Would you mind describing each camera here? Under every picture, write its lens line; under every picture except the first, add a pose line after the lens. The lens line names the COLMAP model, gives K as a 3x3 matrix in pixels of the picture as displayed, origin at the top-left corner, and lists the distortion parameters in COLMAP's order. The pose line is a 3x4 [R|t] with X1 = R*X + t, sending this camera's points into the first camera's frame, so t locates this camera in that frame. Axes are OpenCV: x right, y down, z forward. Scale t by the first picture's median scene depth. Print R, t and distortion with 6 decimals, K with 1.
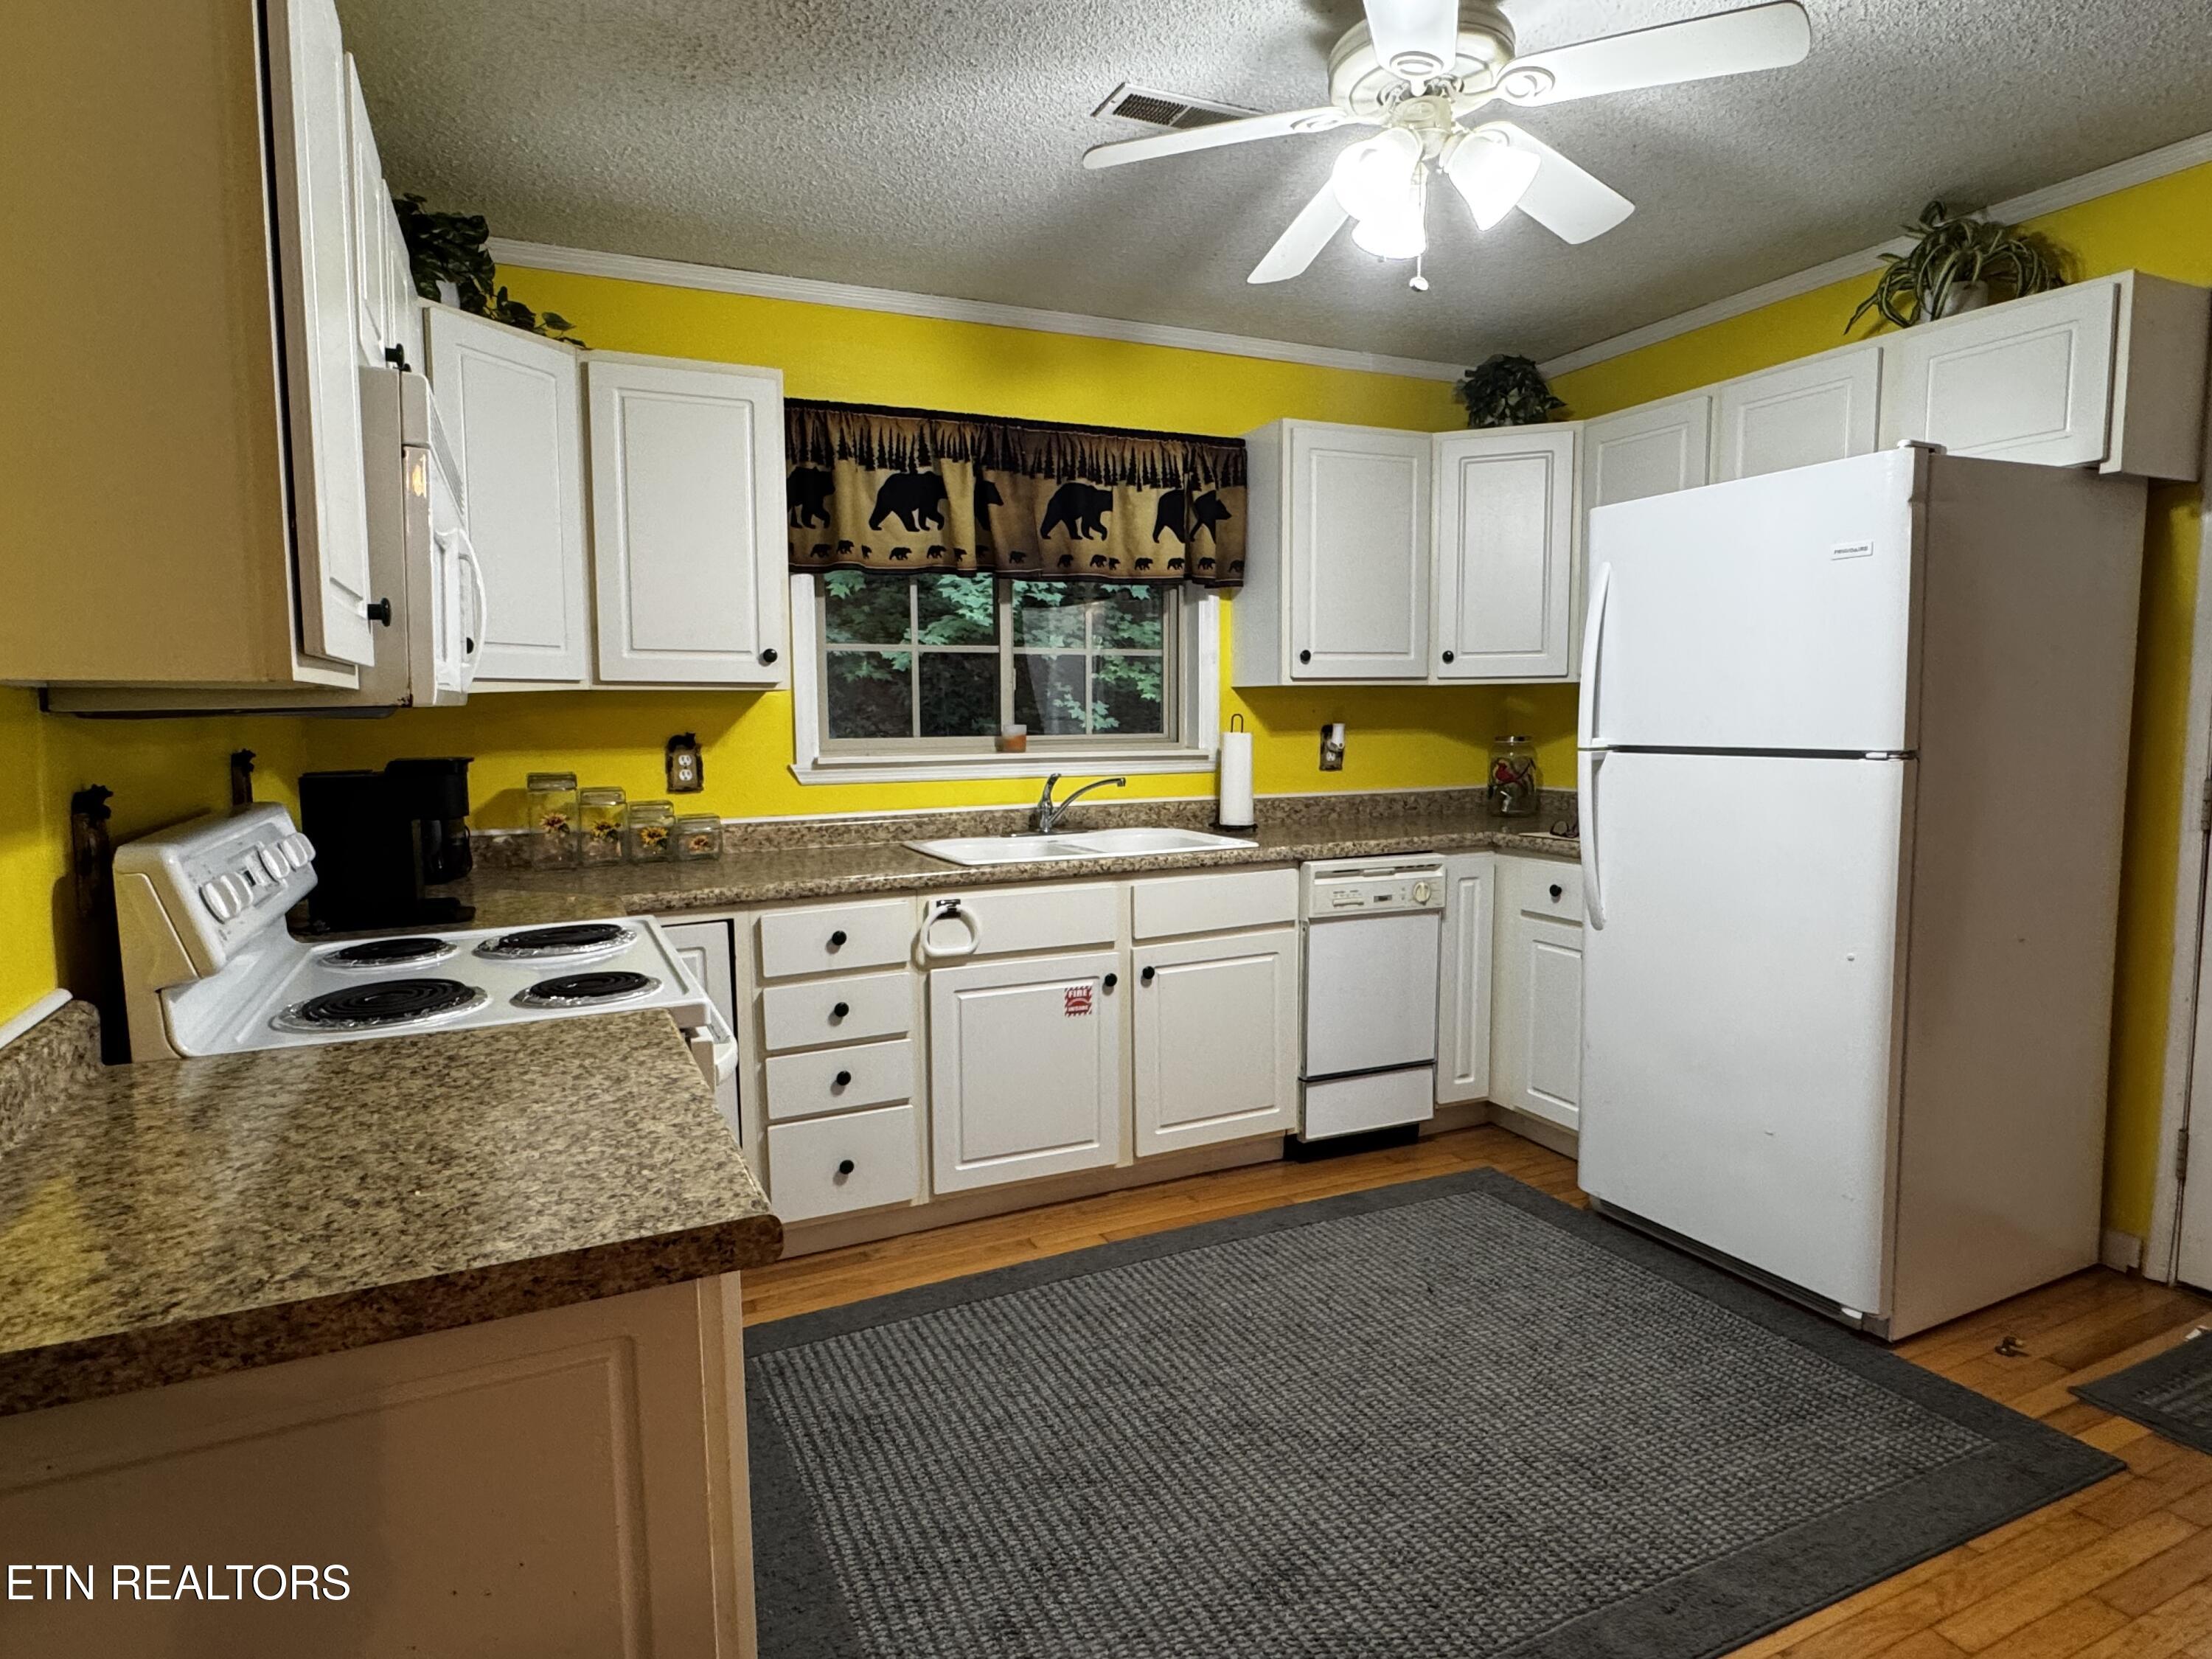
lens RADIAL K [[1250.7, 0, 1101.1], [0, 1250.7, 827.2], [0, 0, 1]] dist [-0.003655, -0.000135]
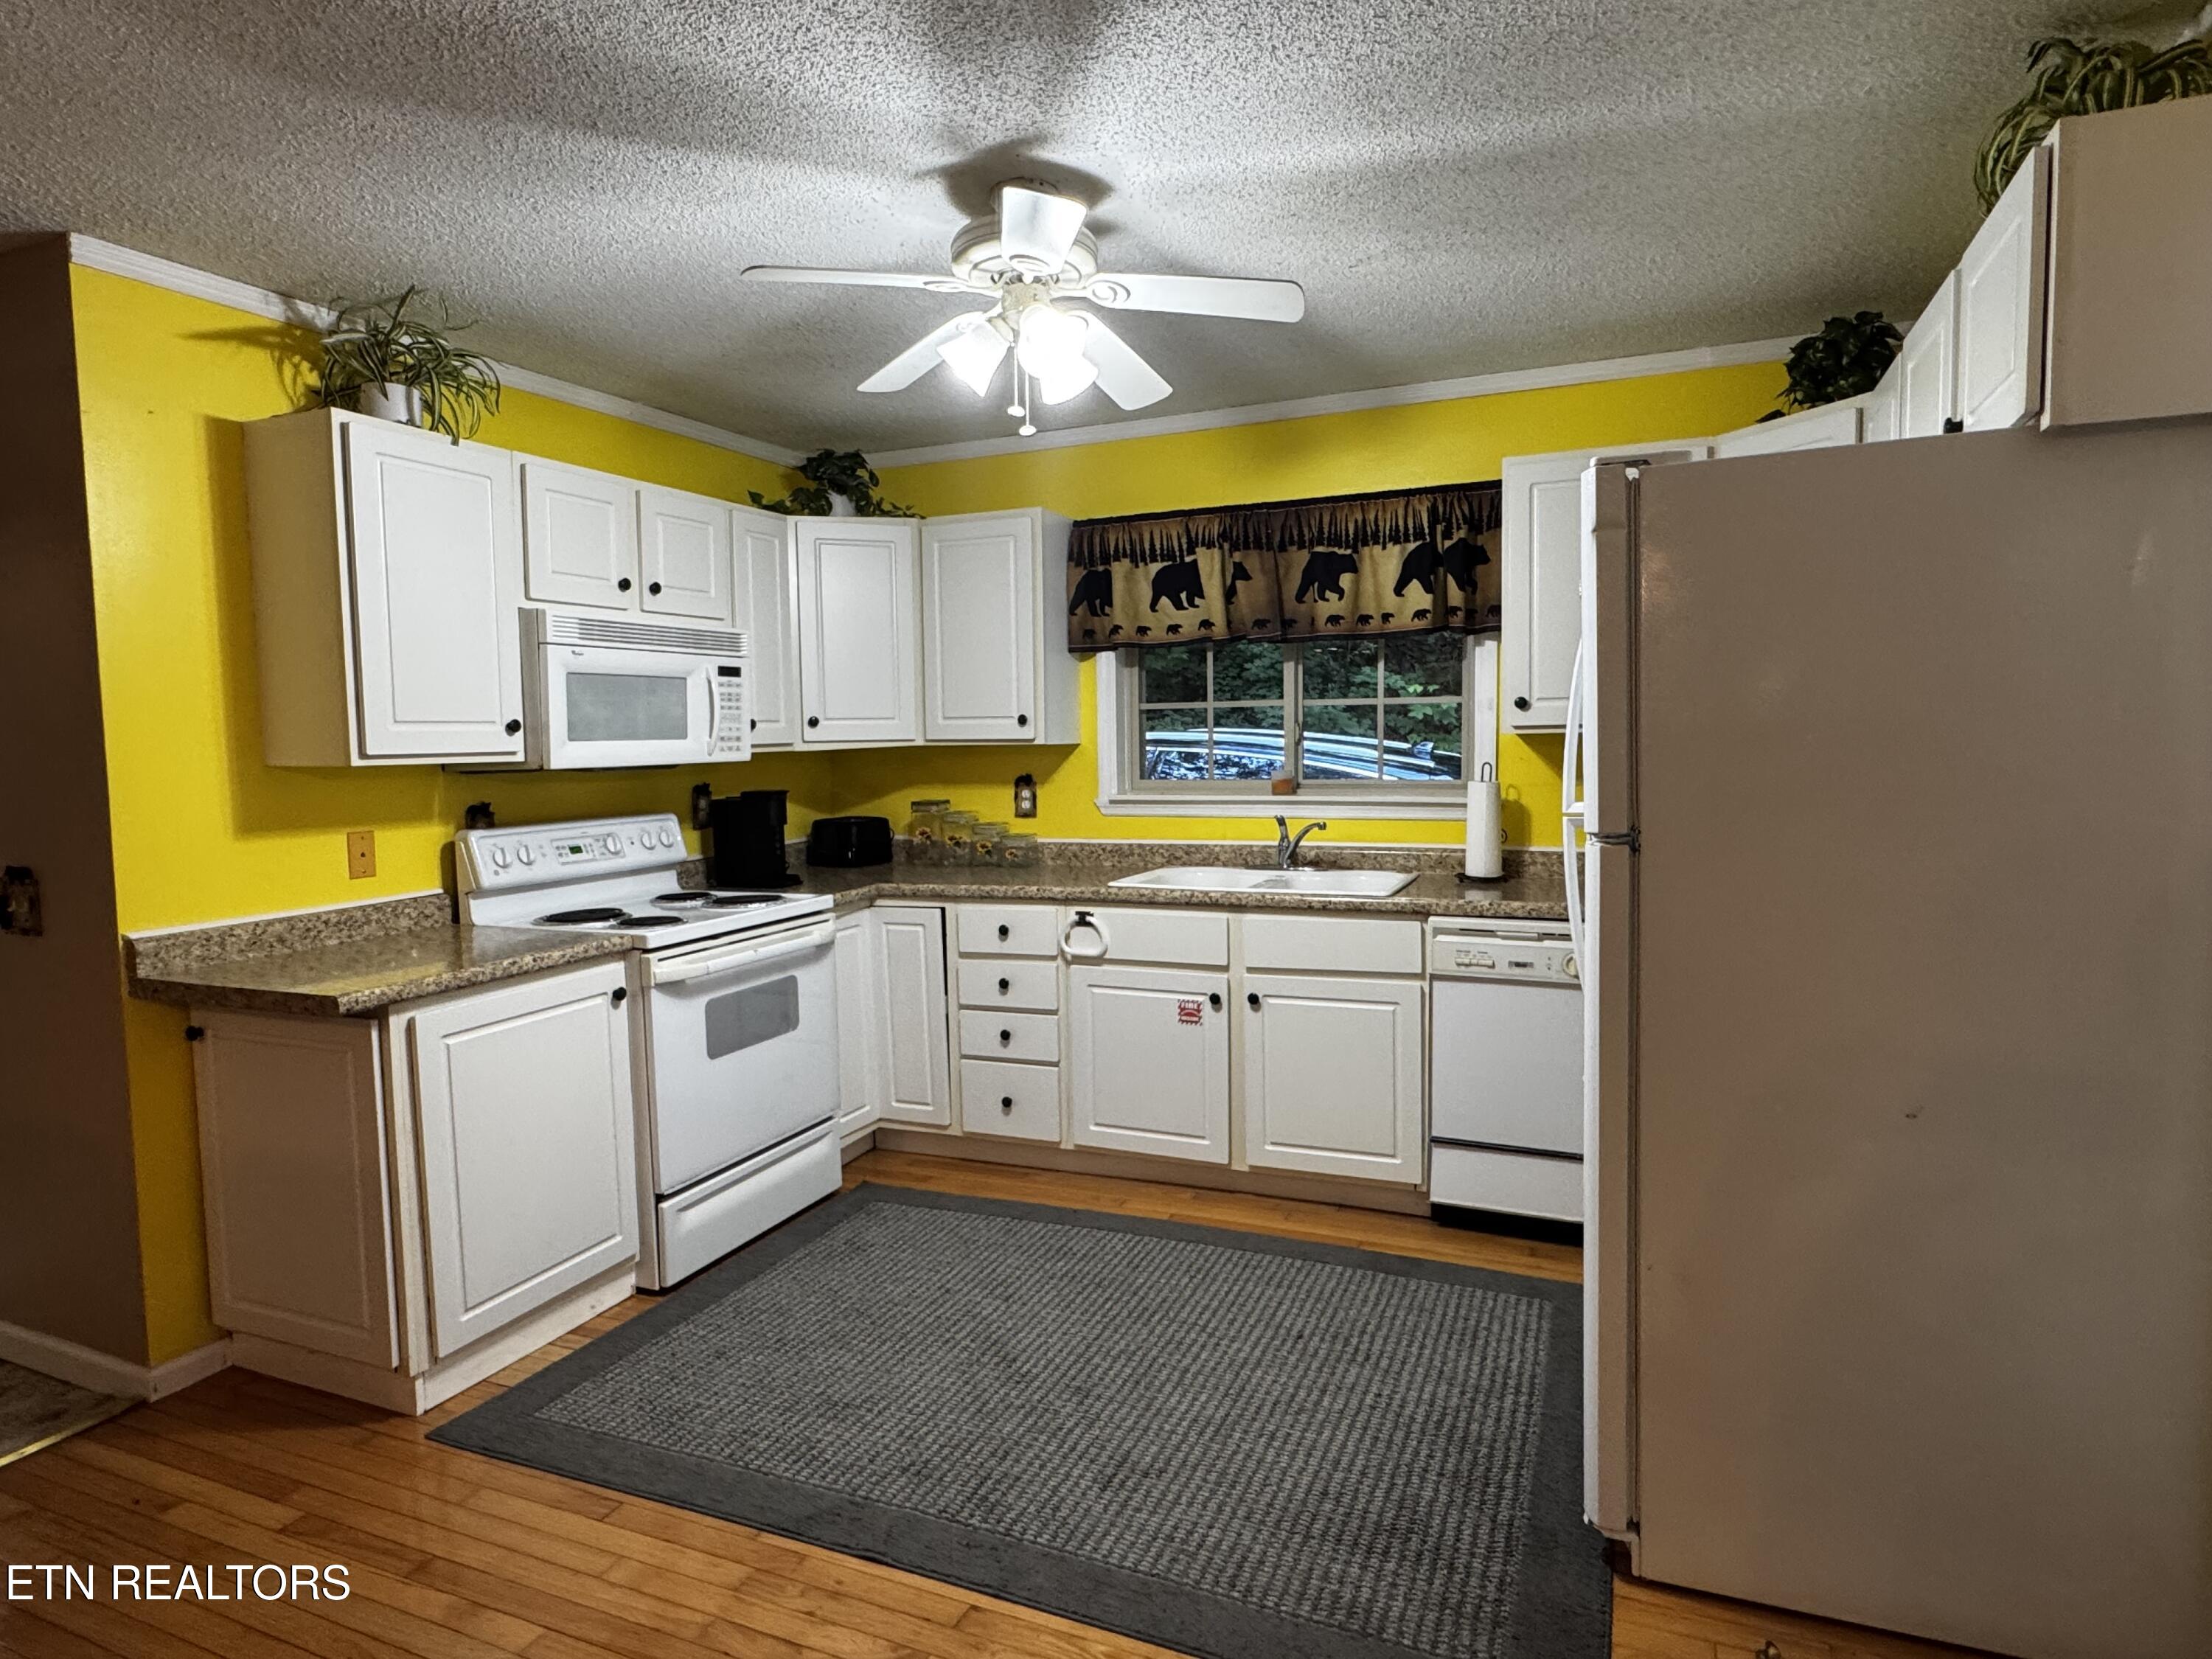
lens RADIAL K [[1250.7, 0, 1102.9], [0, 1250.7, 828.4], [0, 0, 1]] dist [-0.003655, -0.000135]
pose [[0.664197, 0.051123, -0.745807, 0.720220], [-0.062786, 0.997949, 0.012490, -0.037049], [0.744916, 0.038530, 0.666045, 0.148855]]
